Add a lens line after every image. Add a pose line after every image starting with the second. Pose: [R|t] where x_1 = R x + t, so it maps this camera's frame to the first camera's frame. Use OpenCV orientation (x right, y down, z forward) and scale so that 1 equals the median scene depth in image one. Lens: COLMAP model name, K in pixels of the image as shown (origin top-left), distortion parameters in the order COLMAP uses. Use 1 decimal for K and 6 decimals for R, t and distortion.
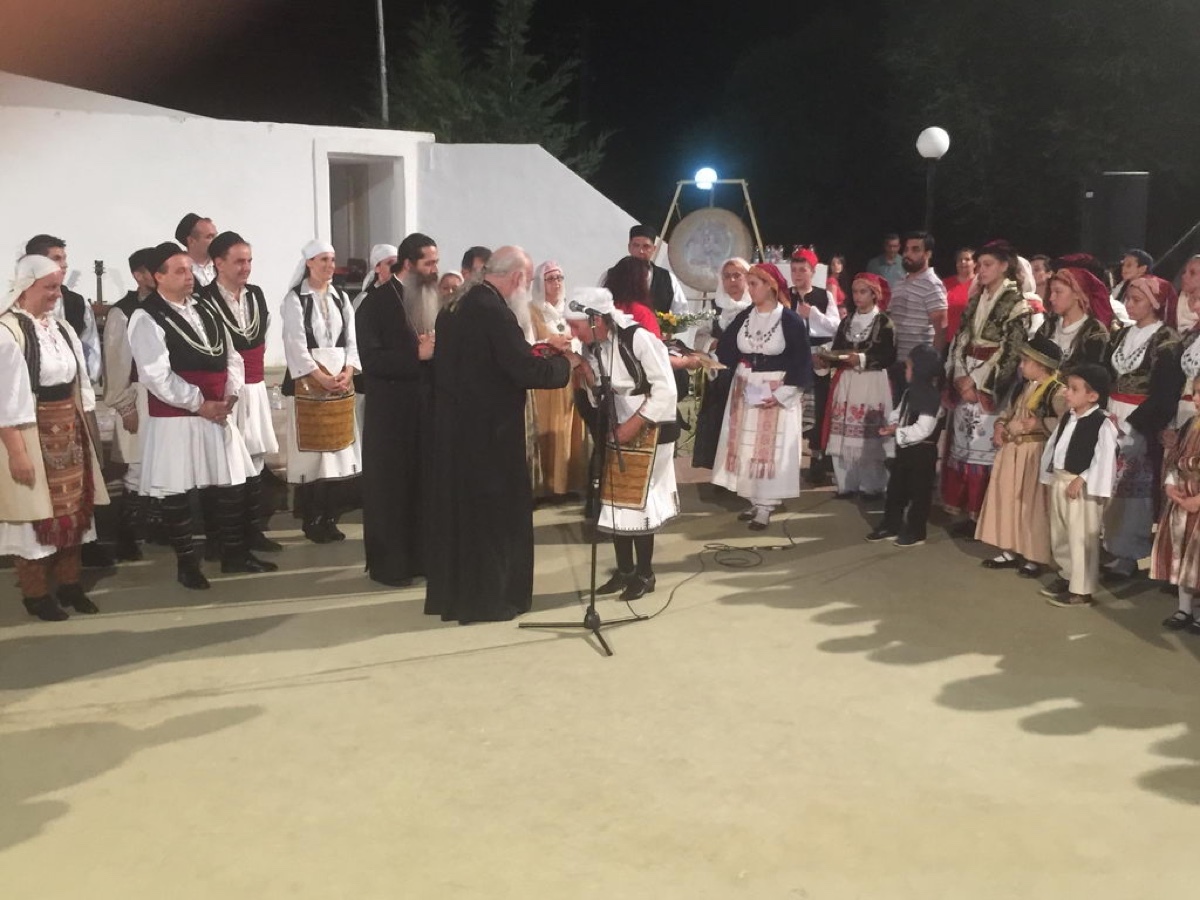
lens RADIAL K [[1247.0, 0, 600.0], [0, 1247.0, 450.0], [0, 0, 1]] dist [0.060801, 0.017581]
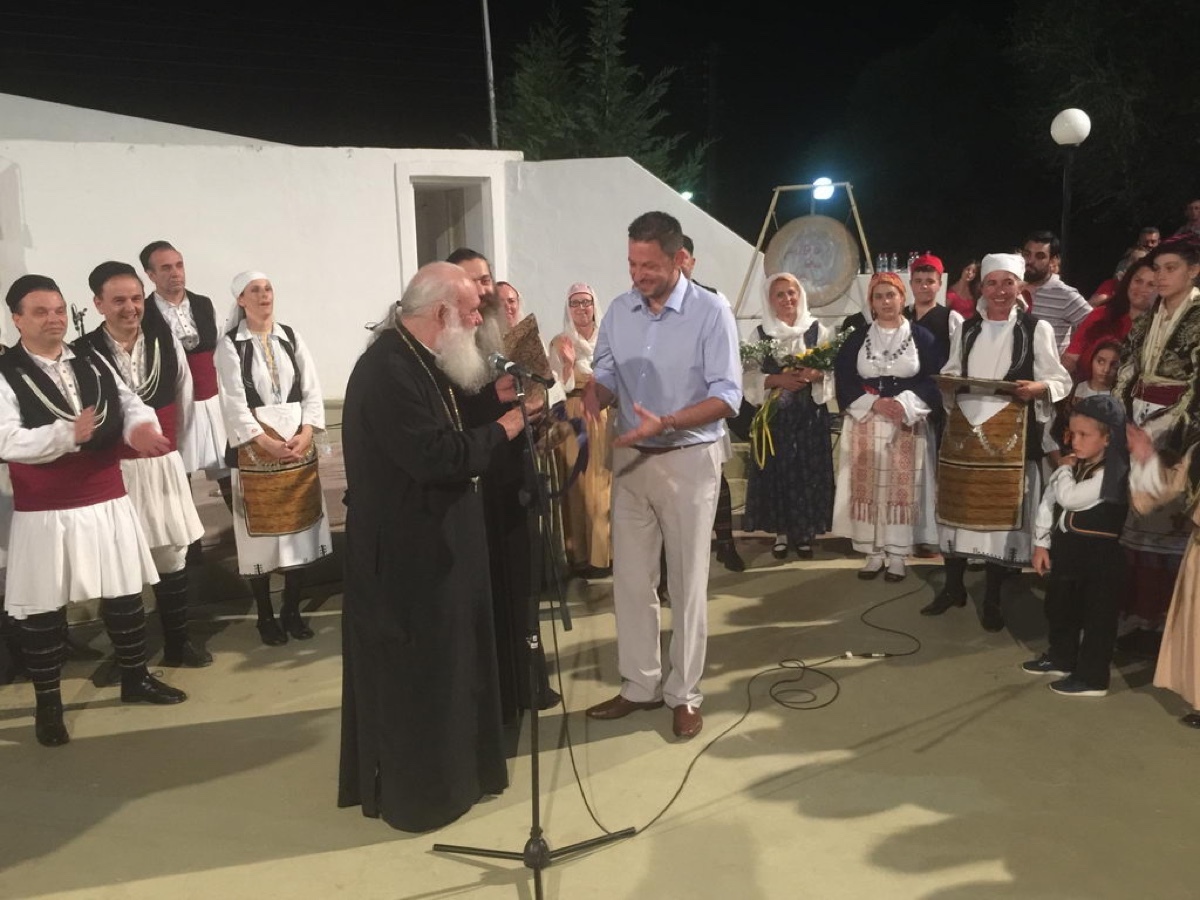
lens RADIAL K [[1104.5, 0, 600.0], [0, 1104.5, 450.0], [0, 0, 1]] dist [0.074415, -0.006891]
pose [[0.990912, -0.014385, -0.133737, 0.041420], [0.014995, 0.999881, 0.003556, -0.027710], [0.133670, -0.005529, 0.991010, 0.174492]]
